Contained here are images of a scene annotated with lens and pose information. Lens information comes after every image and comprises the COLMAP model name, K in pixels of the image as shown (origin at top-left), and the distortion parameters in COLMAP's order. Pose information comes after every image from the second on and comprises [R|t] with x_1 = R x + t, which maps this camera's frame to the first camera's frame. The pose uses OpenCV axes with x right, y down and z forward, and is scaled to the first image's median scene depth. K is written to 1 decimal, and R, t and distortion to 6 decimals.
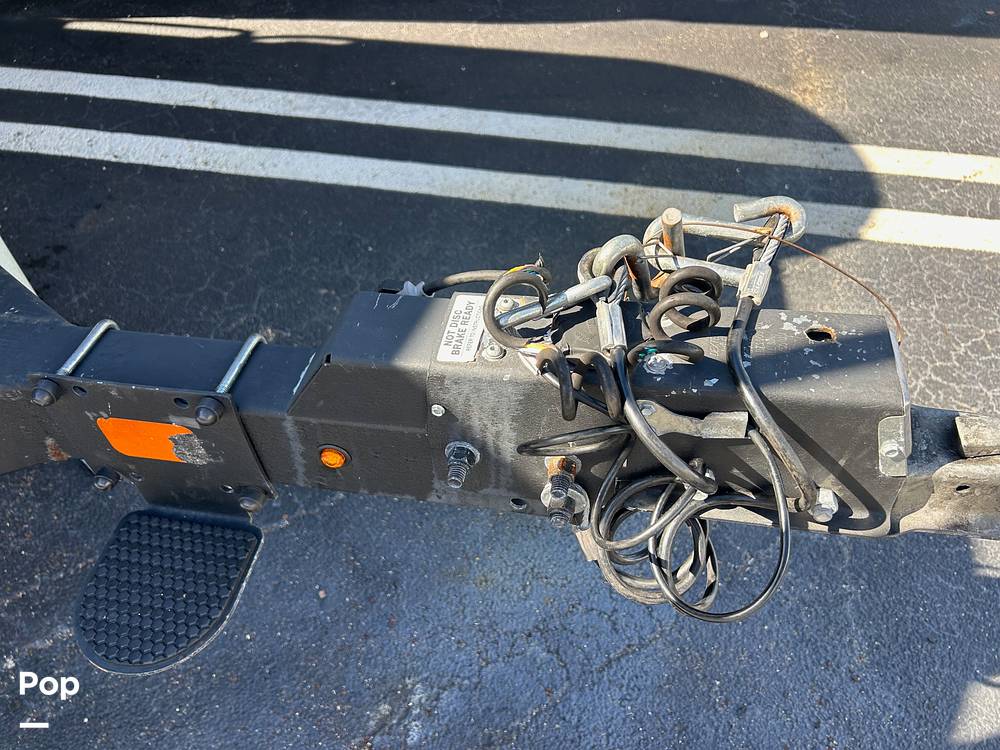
lens RADIAL K [[773.0, 0, 500.0], [0, 773.0, 375.0], [0, 0, 1]] dist [0.034329, -0.027782]
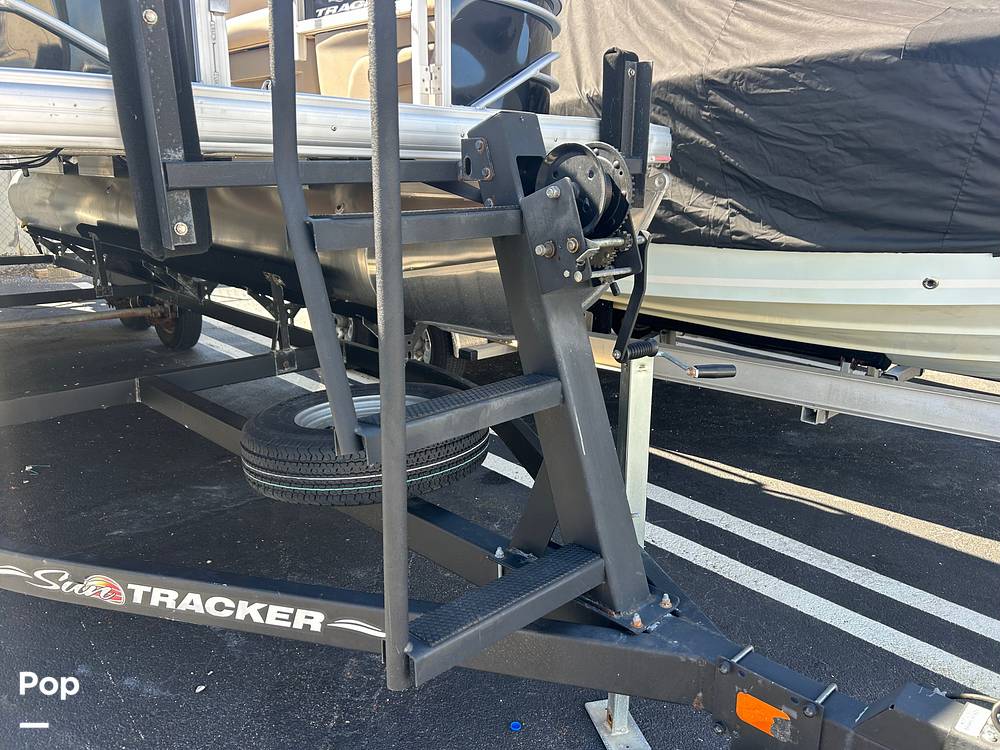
lens RADIAL K [[773.0, 0, 500.0], [0, 773.0, 375.0], [0, 0, 1]] dist [0.034329, -0.027782]
pose [[0.830007, 0.197208, -0.521725, -0.144843], [-0.430549, 0.821179, -0.374556, 0.366291], [0.354564, 0.535513, 0.766492, -1.055272]]
